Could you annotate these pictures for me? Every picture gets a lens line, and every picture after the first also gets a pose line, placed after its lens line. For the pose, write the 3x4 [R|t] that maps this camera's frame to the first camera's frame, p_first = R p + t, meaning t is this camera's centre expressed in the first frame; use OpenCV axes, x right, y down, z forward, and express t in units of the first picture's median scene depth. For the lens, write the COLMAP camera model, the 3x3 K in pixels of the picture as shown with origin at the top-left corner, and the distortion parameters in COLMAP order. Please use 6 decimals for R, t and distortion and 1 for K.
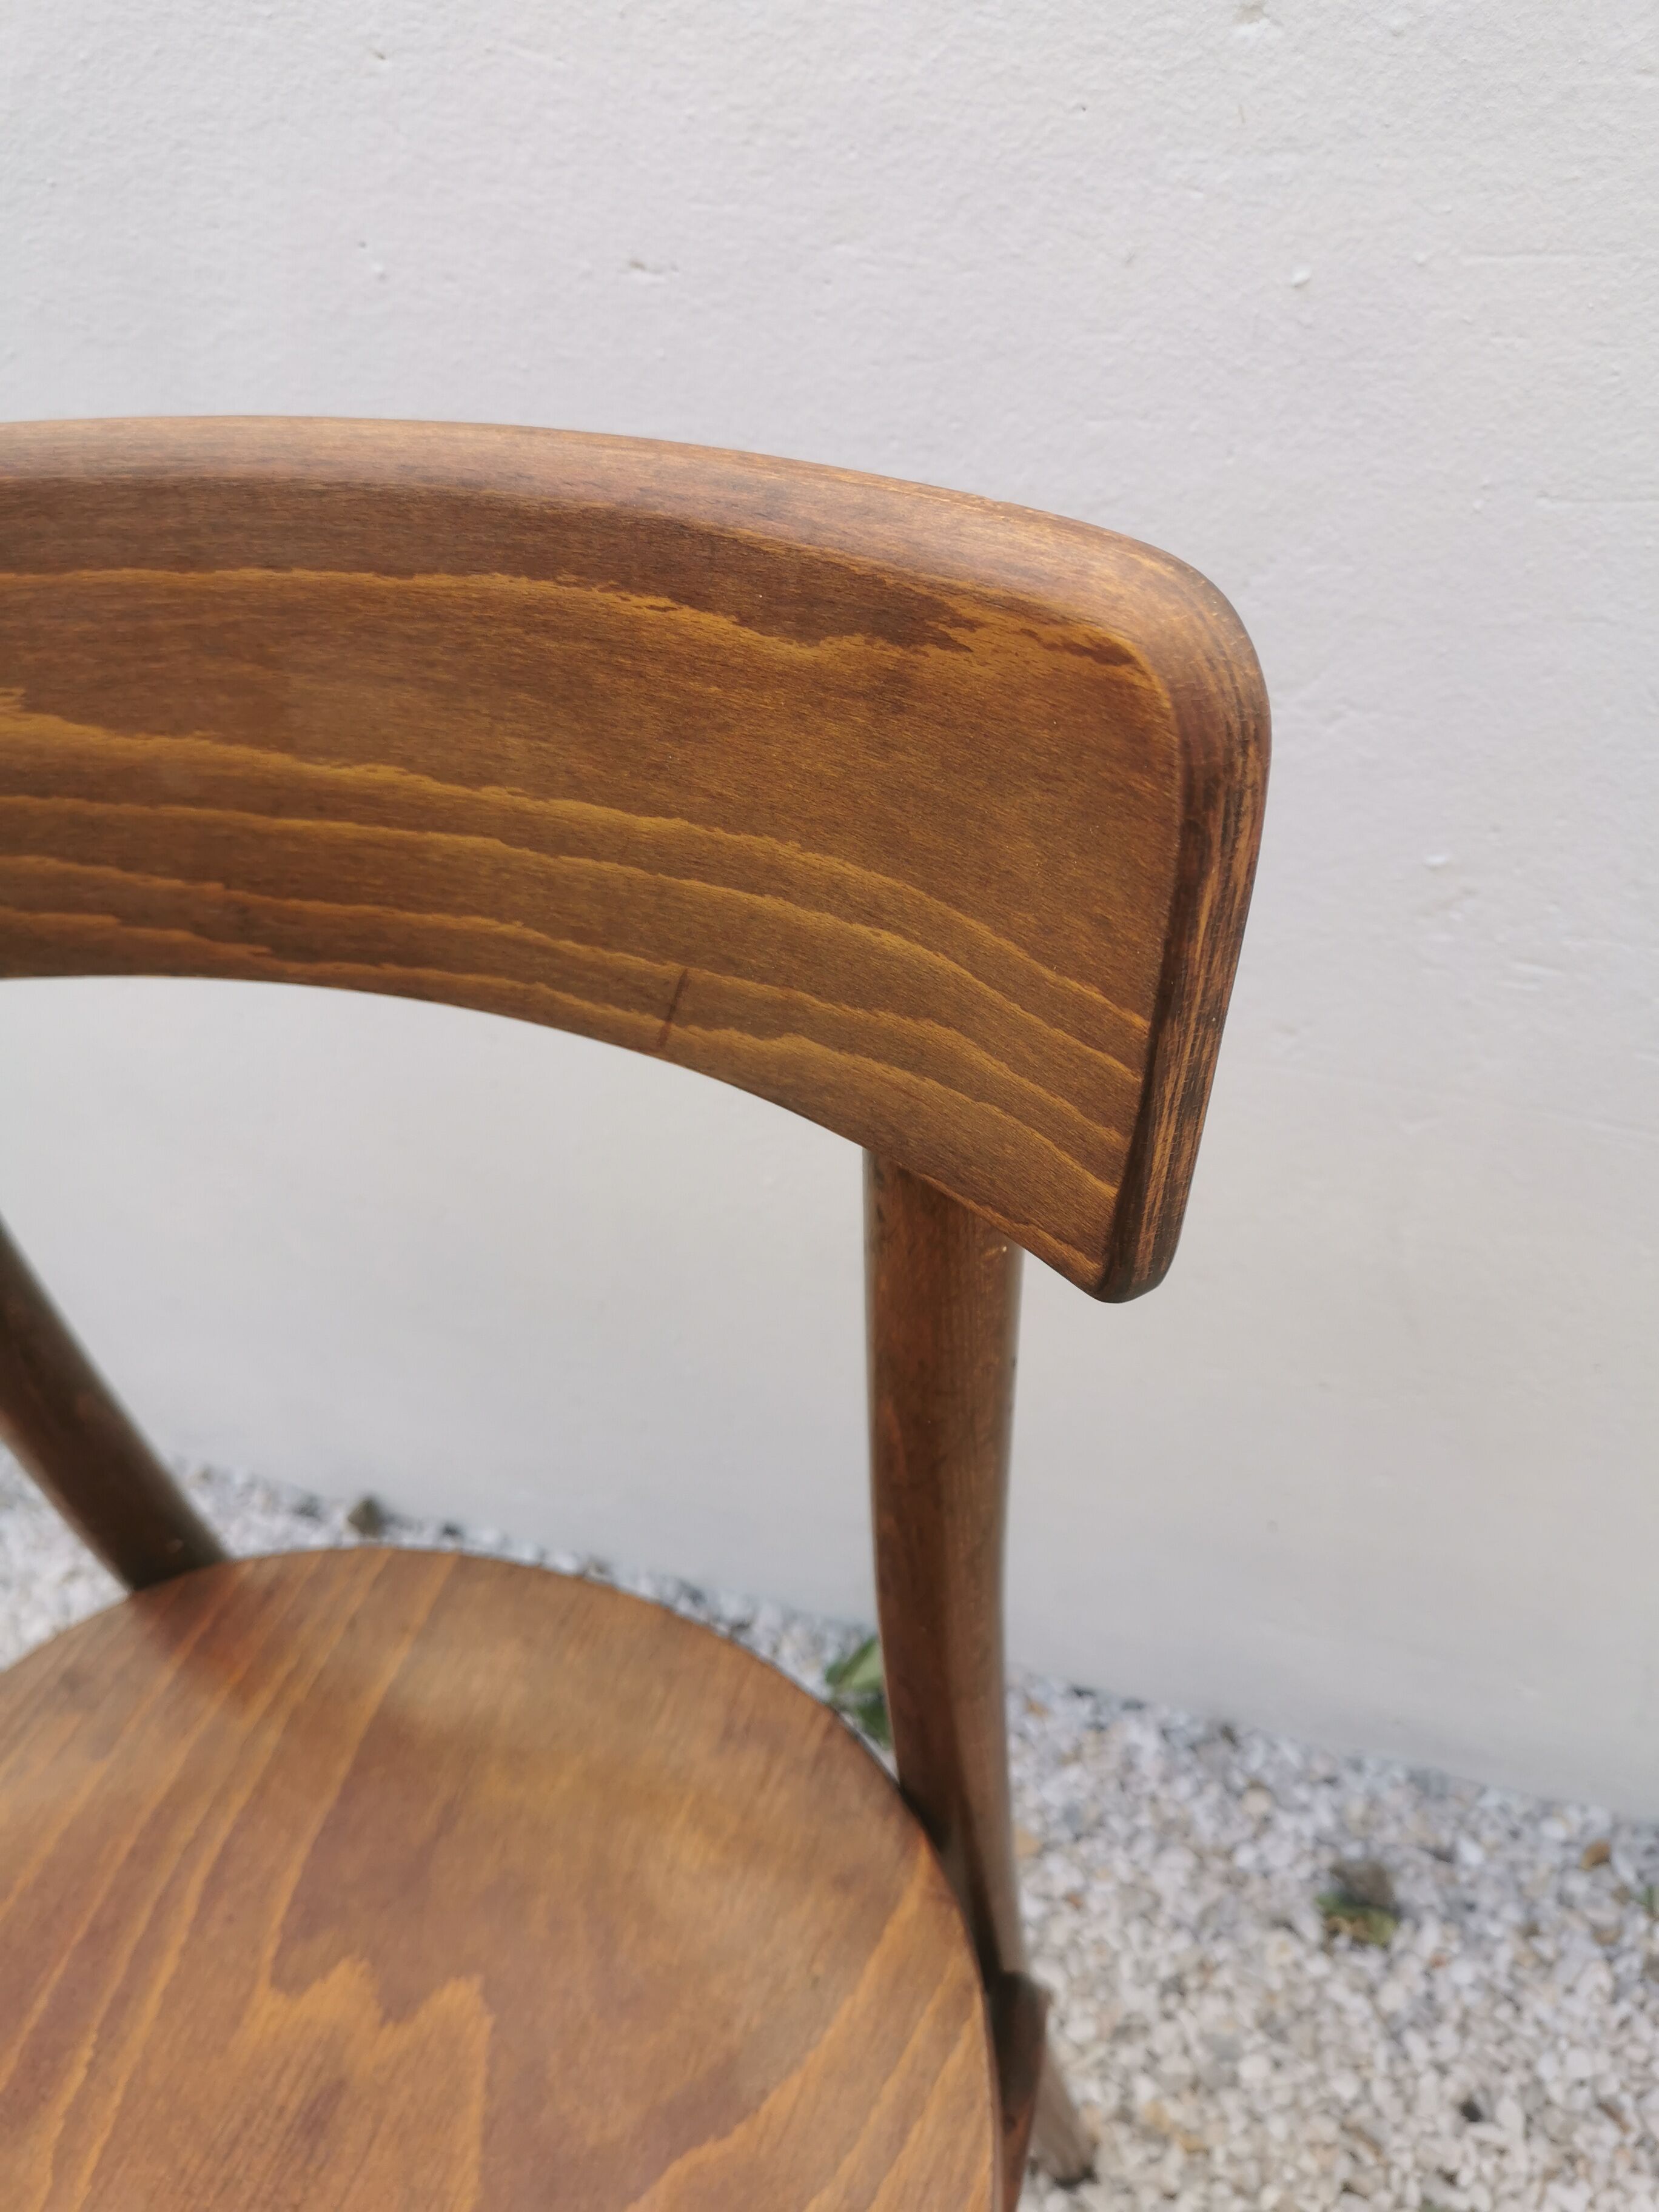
lens RADIAL K [[1739.3, 0, 824.9], [0, 1739.3, 1076.5], [0, 0, 1]] dist [0.043402, -0.054253]
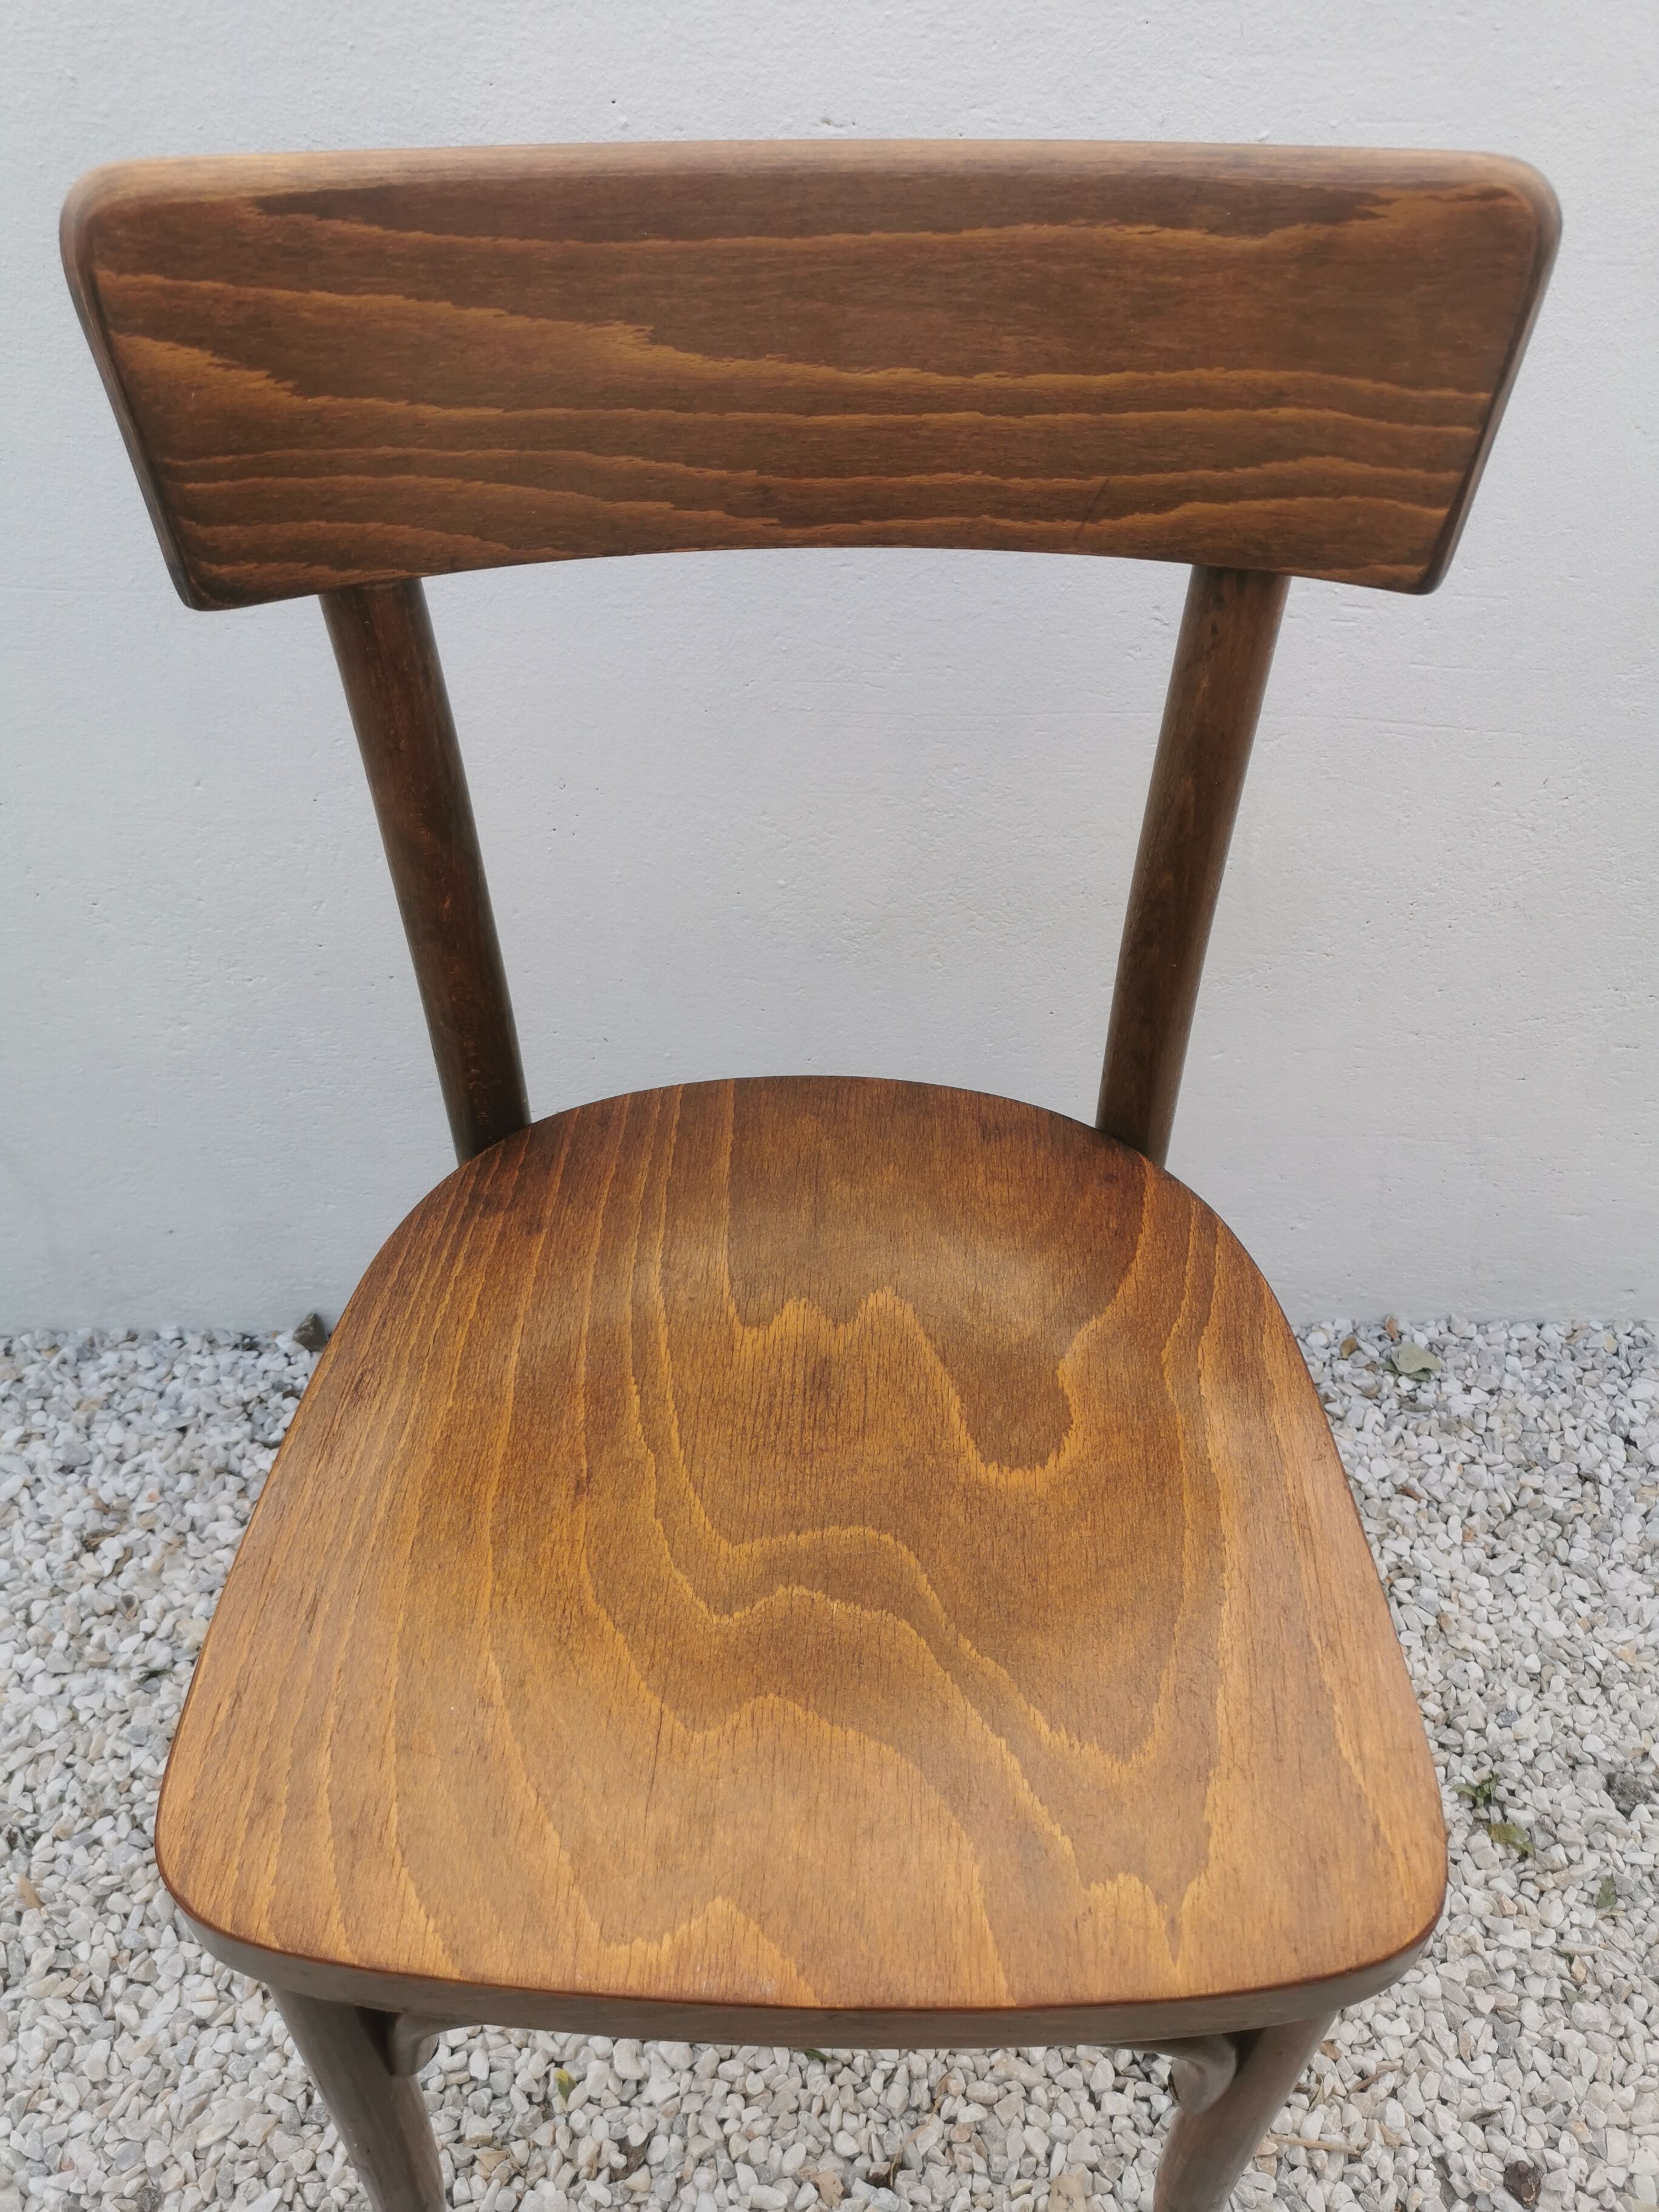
lens RADIAL K [[1739.3, 0, 819.8], [0, 1739.3, 1095.1], [0, 0, 1]] dist [0.043402, -0.054253]
pose [[0.933272, -0.123700, 0.337197, -0.945932], [0.138974, 0.990064, -0.021441, 0.505588], [-0.331195, 0.066872, 0.941190, -0.442857]]
